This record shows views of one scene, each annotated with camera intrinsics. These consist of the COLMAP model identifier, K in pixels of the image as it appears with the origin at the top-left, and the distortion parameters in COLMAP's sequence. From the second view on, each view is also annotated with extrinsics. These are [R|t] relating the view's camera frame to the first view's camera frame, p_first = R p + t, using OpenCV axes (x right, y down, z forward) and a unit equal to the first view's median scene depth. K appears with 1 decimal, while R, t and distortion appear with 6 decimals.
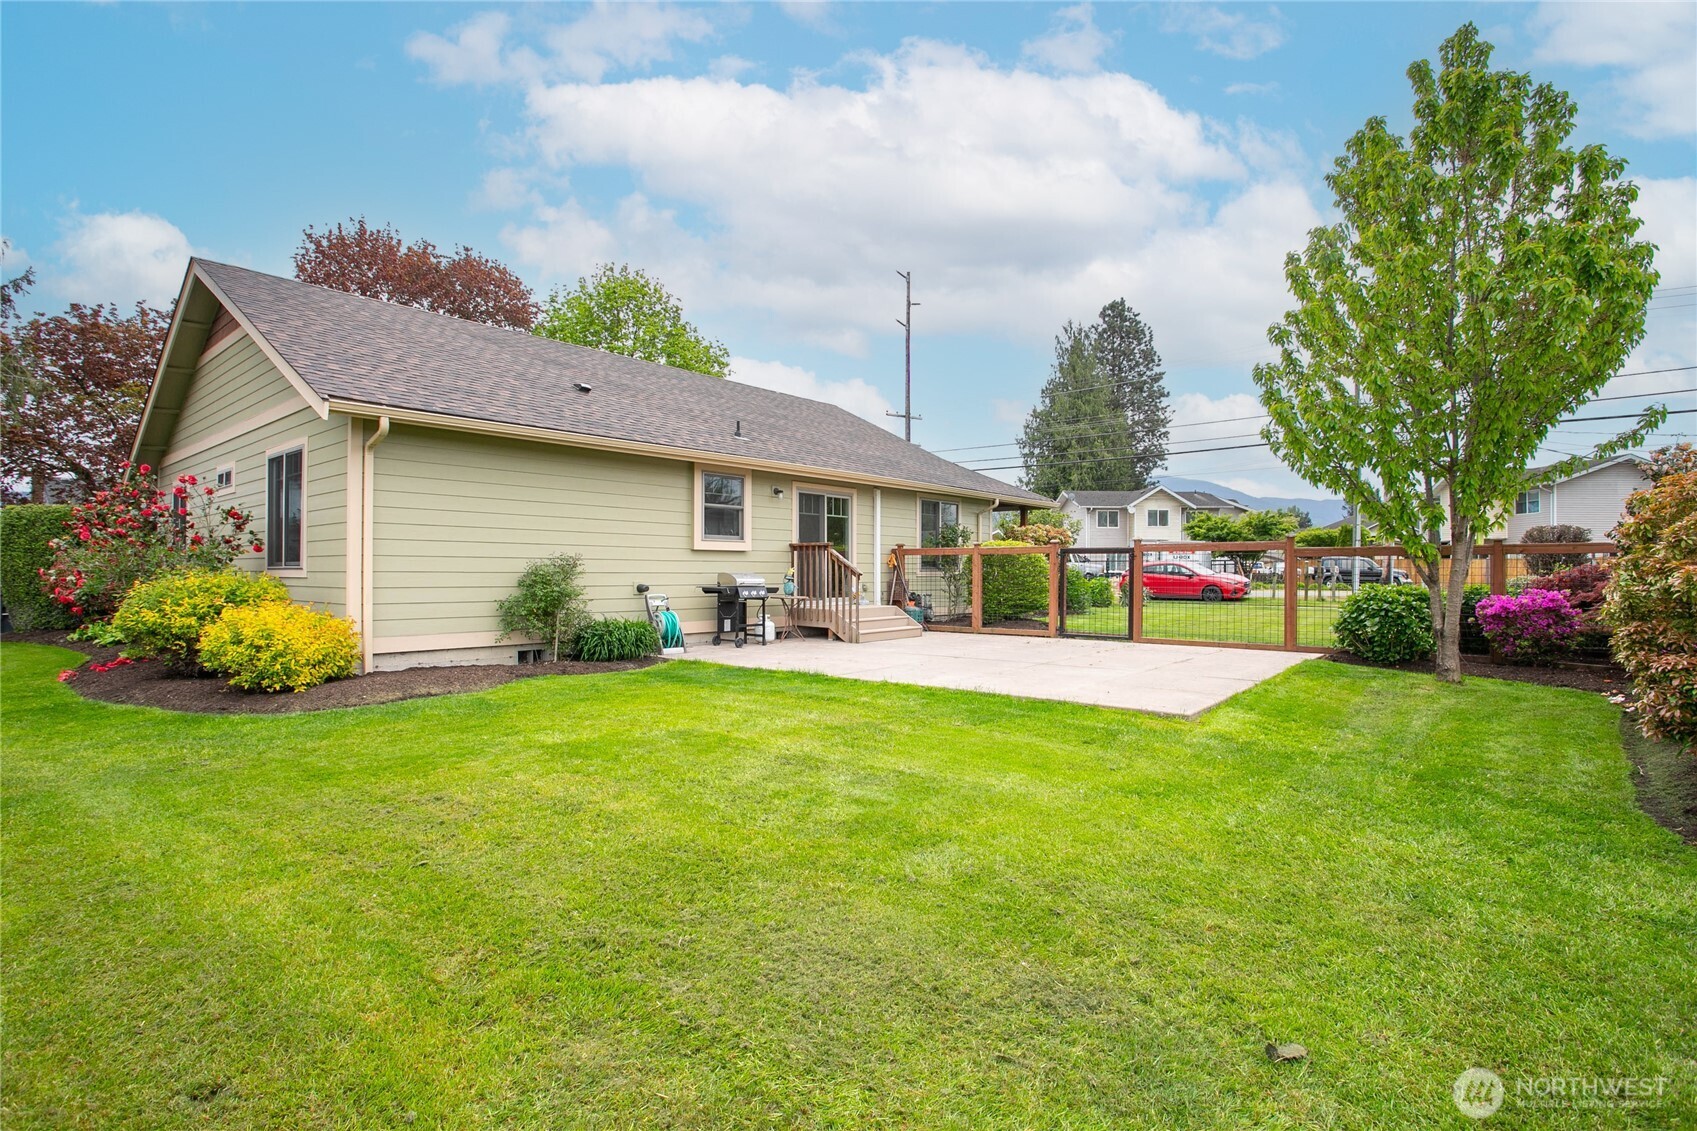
lens RADIAL K [[810.1, 0, 849.2], [0, 810.1, 564.0], [0, 0, 1]] dist [-0.077344, 0.032566]
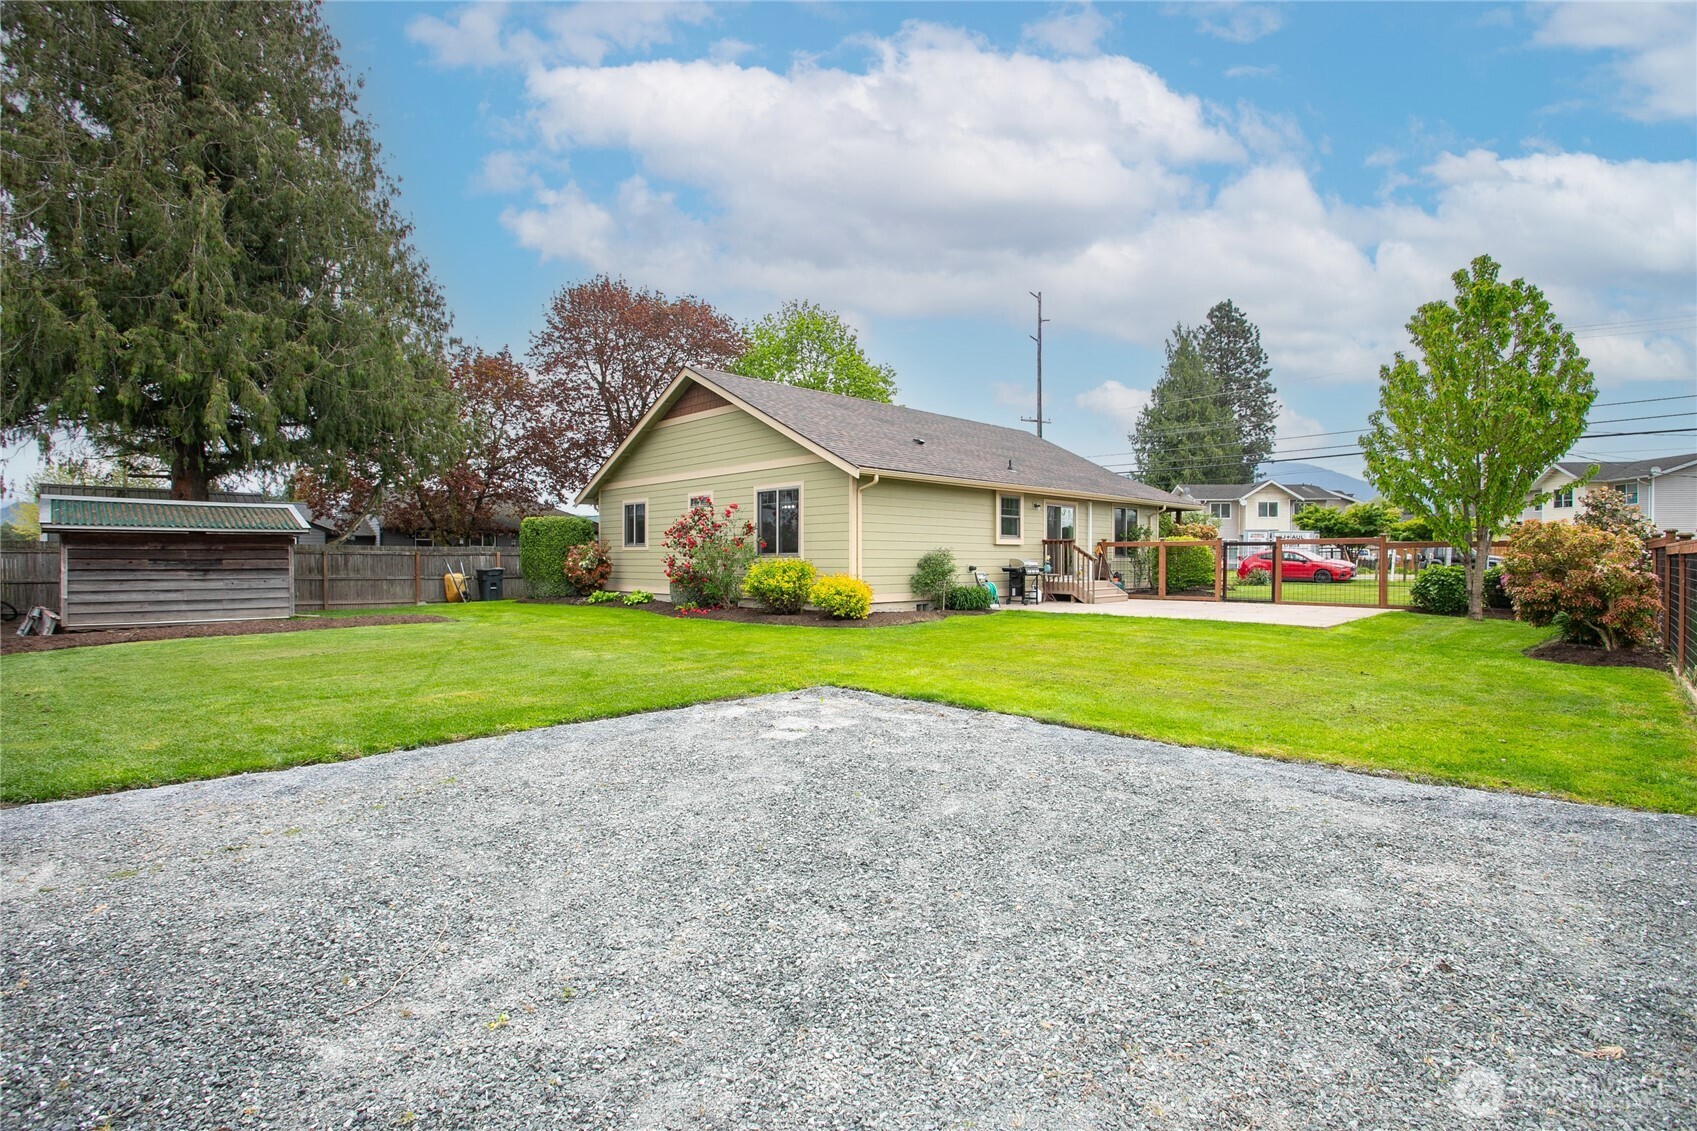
lens RADIAL K [[810.1, 0, 849.2], [0, 810.1, 564.0], [0, 0, 1]] dist [-0.077344, 0.032566]
pose [[0.994667, -0.001241, -0.103133, -0.282746], [0.002830, 0.999880, 0.015263, -0.003541], [0.103102, -0.015473, 0.994550, -0.556716]]
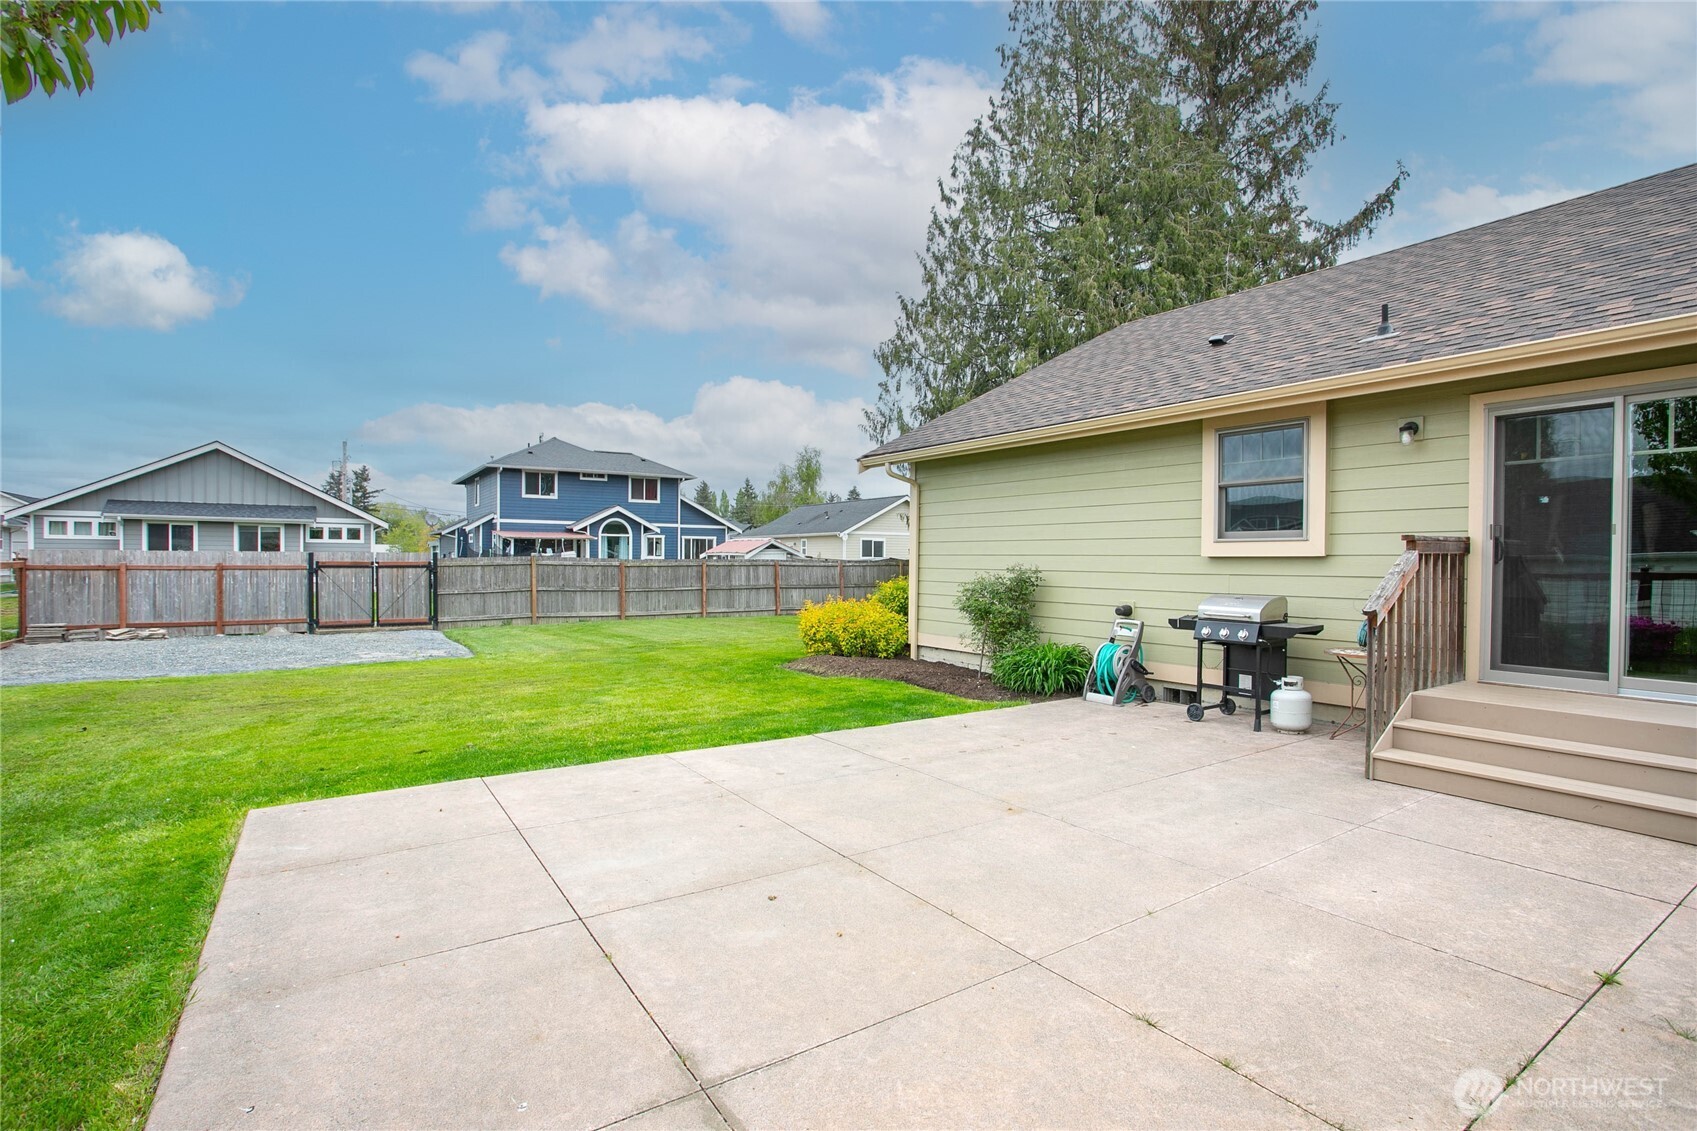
lens RADIAL K [[810.1, 0, 849.2], [0, 810.1, 564.0], [0, 0, 1]] dist [-0.077344, 0.032566]
pose [[-0.272489, 0.001708, -0.962157, 0.440370], [0.002658, 0.999996, 0.001023, -0.011885], [0.962155, -0.002278, -0.272492, 0.806621]]
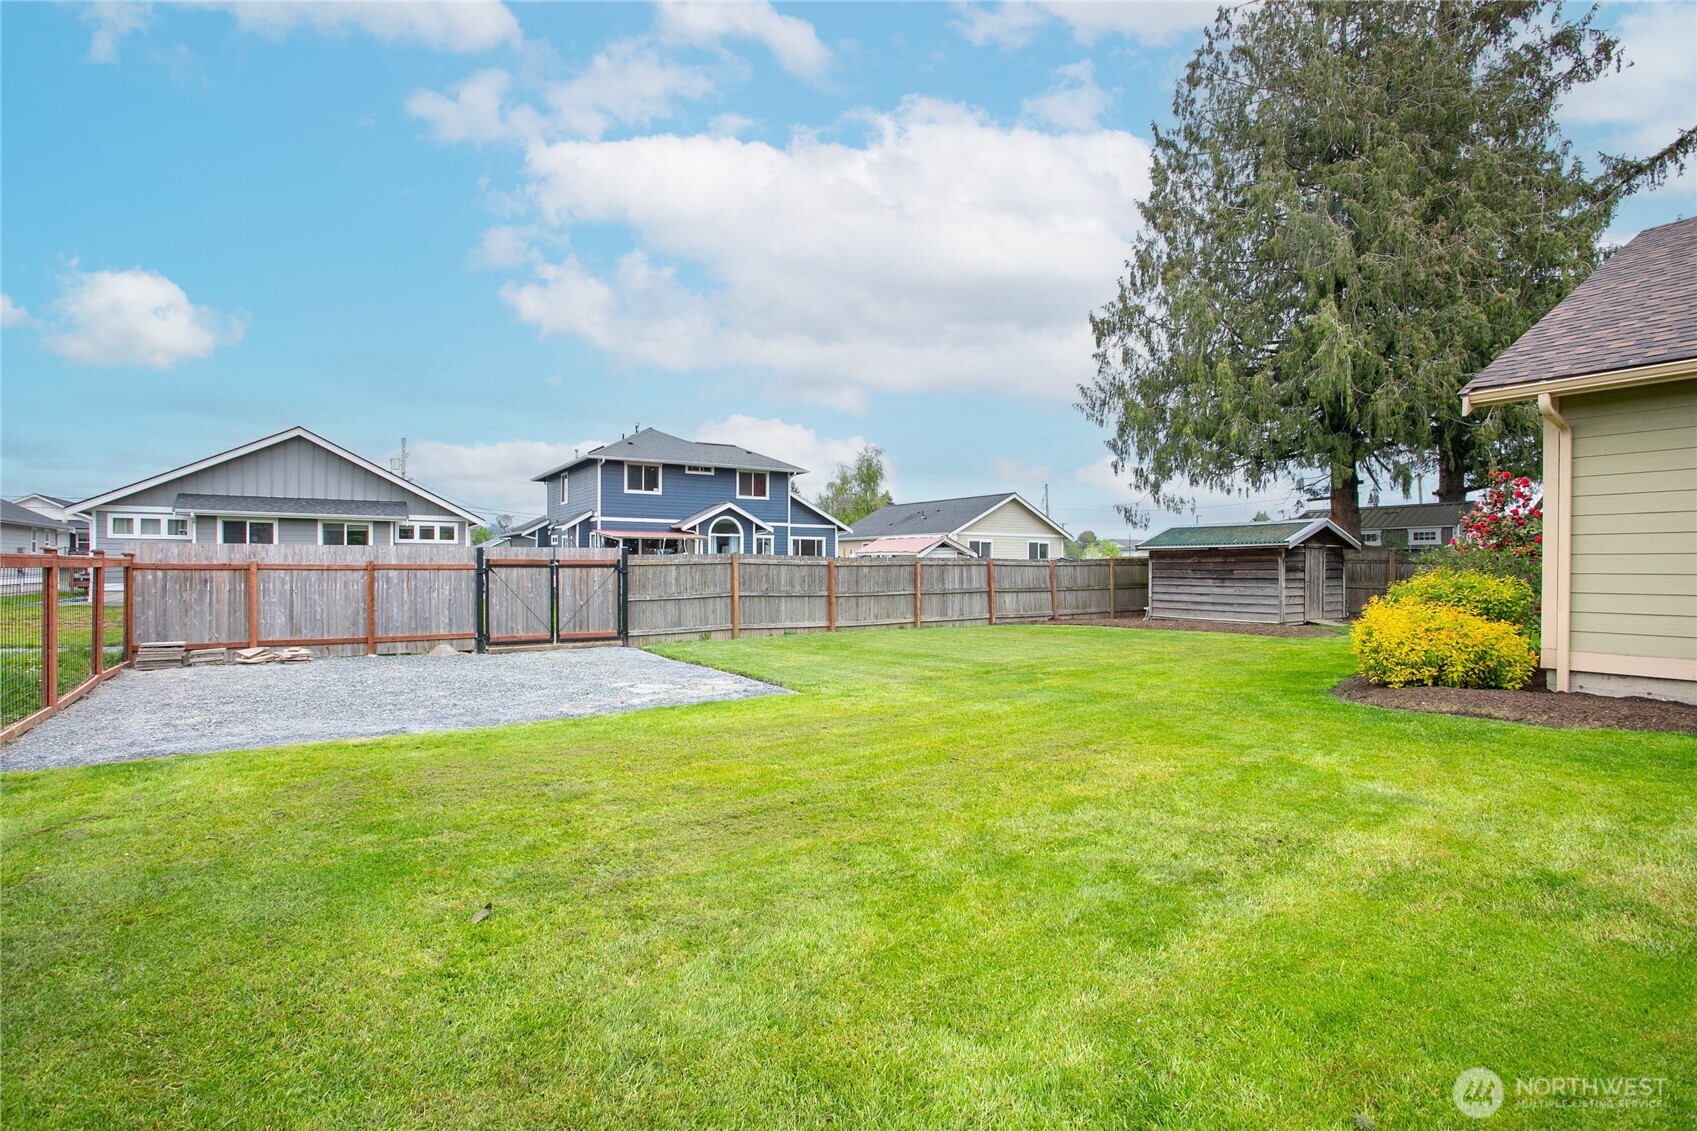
lens RADIAL K [[810.1, 0, 849.2], [0, 810.1, 564.0], [0, 0, 1]] dist [-0.077344, 0.032566]
pose [[-0.282547, -0.004933, -0.959241, 0.268827], [0.006719, 0.999952, -0.007122, -0.000042], [0.959230, -0.008457, -0.282501, 0.317456]]
